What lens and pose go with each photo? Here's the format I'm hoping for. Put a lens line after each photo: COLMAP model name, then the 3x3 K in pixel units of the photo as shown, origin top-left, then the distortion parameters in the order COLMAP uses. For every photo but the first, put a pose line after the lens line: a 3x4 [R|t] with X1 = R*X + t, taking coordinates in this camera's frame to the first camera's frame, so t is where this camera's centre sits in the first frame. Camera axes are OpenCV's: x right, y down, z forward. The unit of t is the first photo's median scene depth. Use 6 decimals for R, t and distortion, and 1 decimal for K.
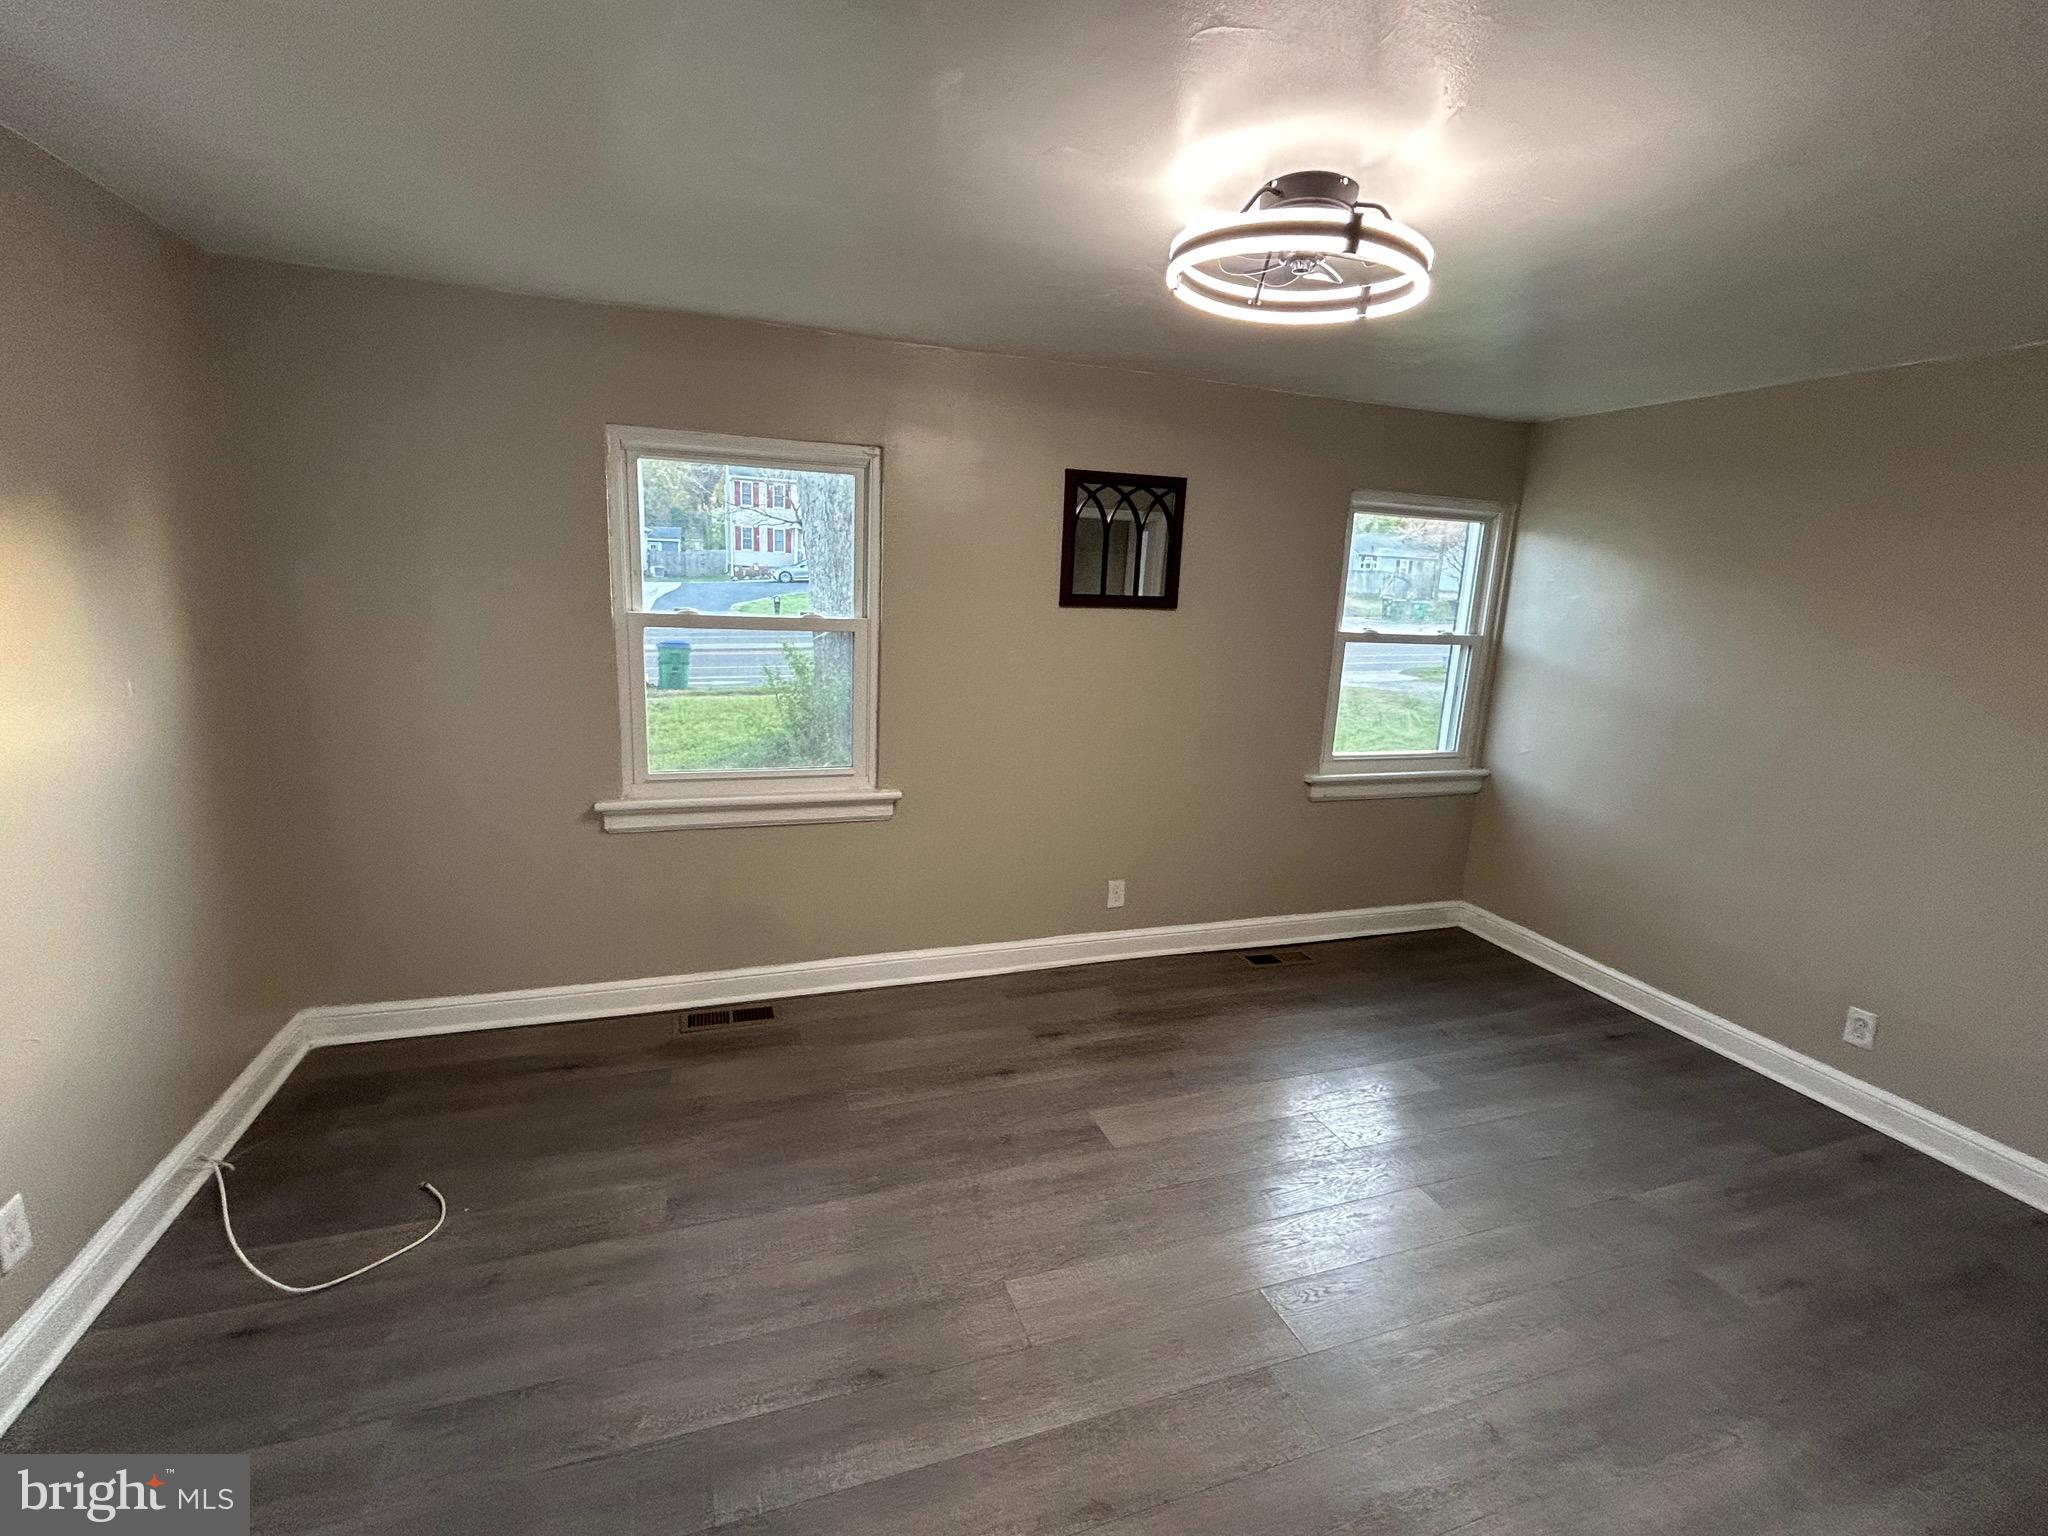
lens RADIAL K [[926.0, 0, 1023.2], [0, 926.0, 765.7], [0, 0, 1]] dist [0.000085, 0.001861]
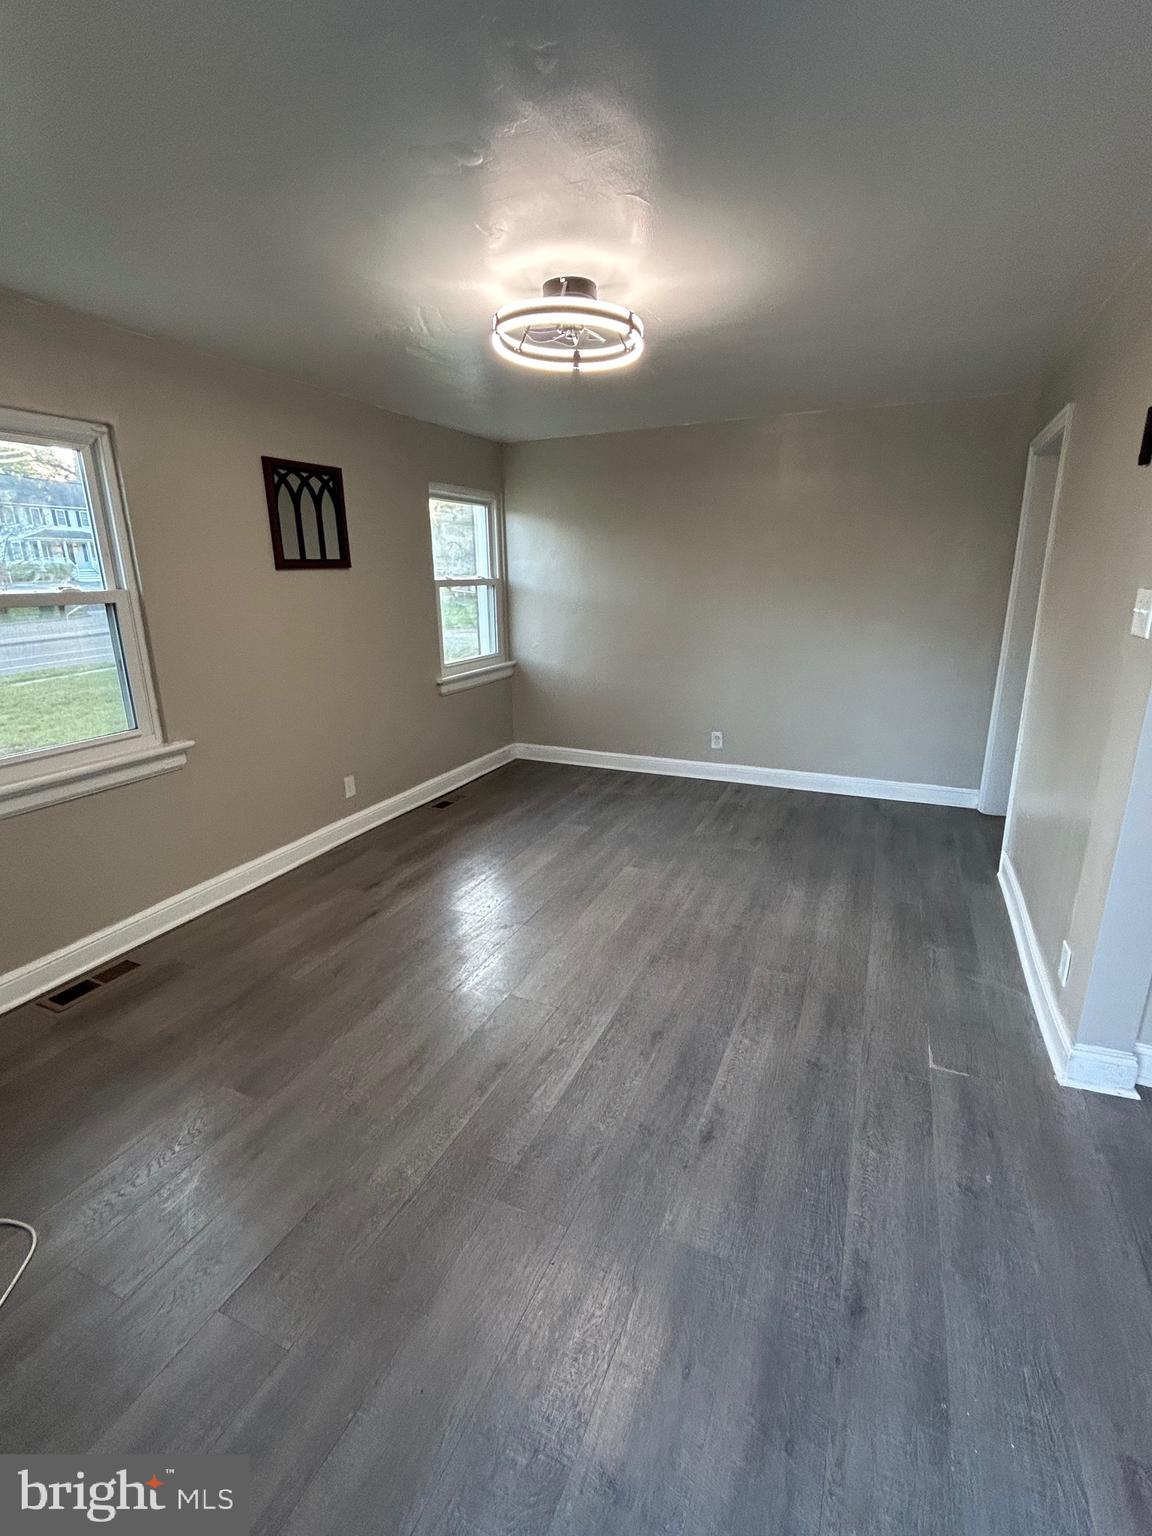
lens RADIAL K [[694.5, 0, 575.9], [0, 694.5, 765.5], [0, 0, 1]] dist [0.000085, 0.001861]
pose [[0.689780, -0.249601, 0.679635, -0.409797], [0.195032, 0.968055, 0.157581, 0.015833], [-0.697256, 0.023854, 0.716425, 0.052725]]
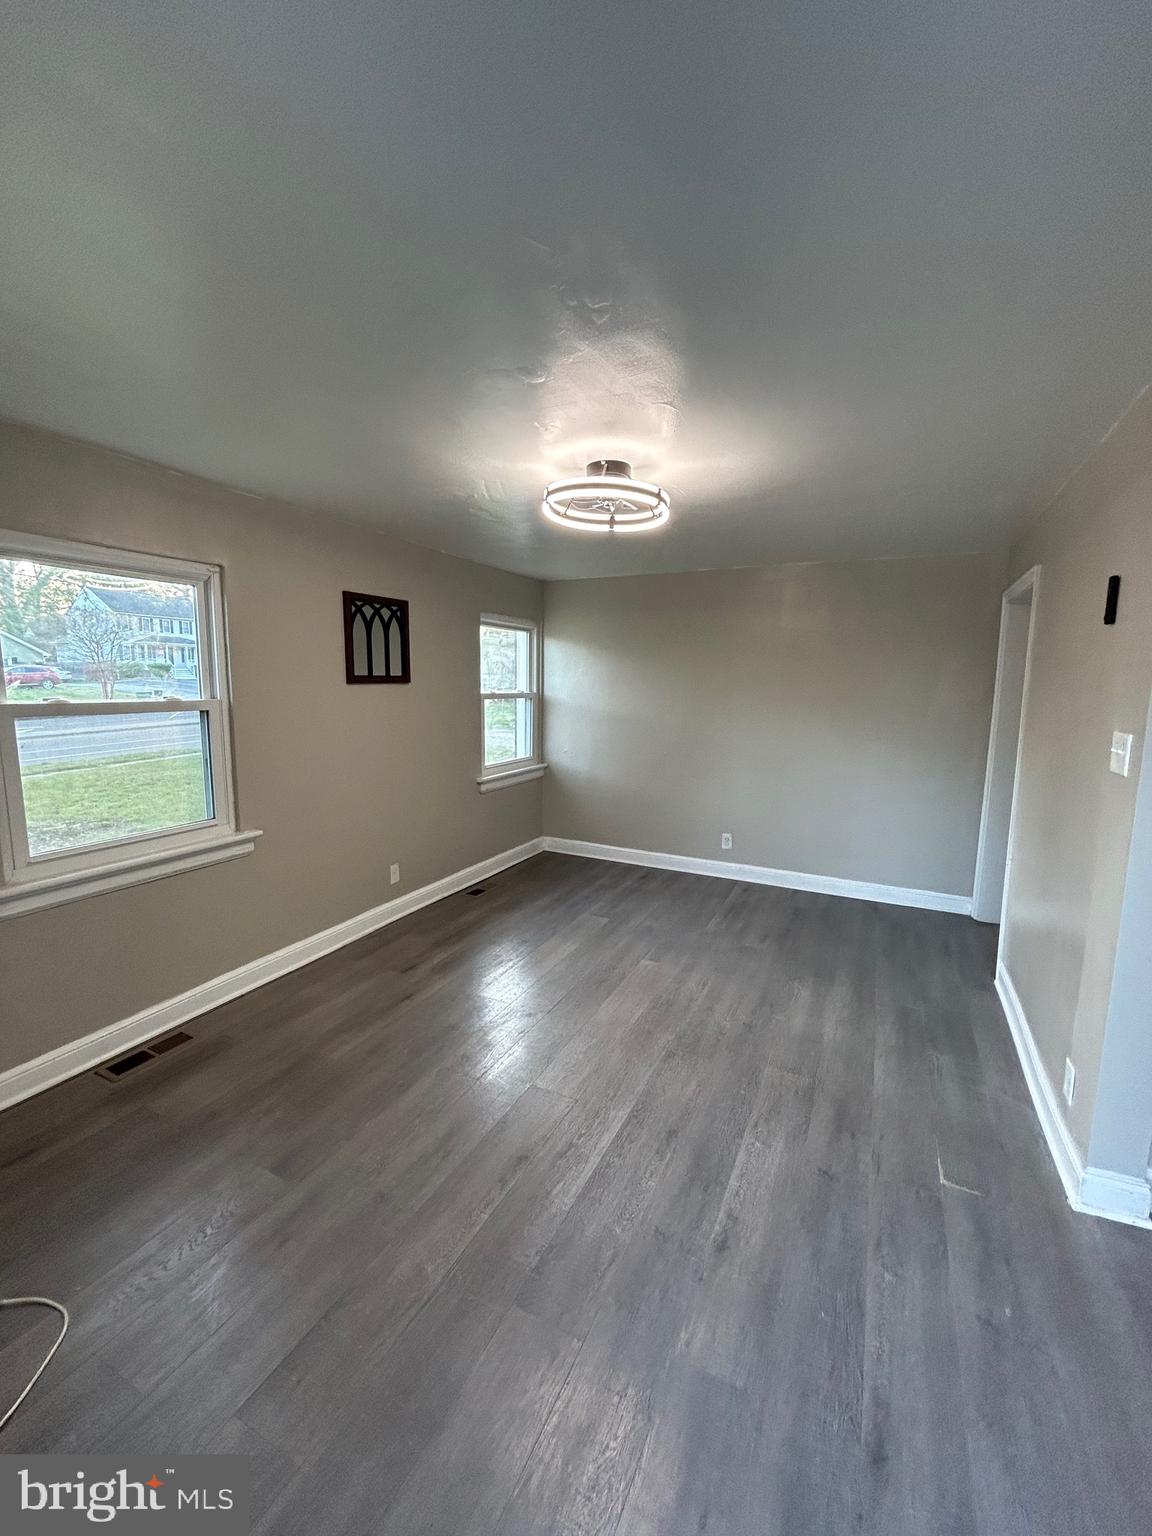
lens RADIAL K [[623.7, 0, 577.2], [0, 623.7, 767.2], [0, 0, 1]] dist [0.002397, 0.000093]
pose [[0.717052, -0.133162, 0.684181, -0.413513], [0.164599, 0.986169, 0.019431, -0.002763], [-0.677306, 0.098682, 0.729053, 0.055134]]
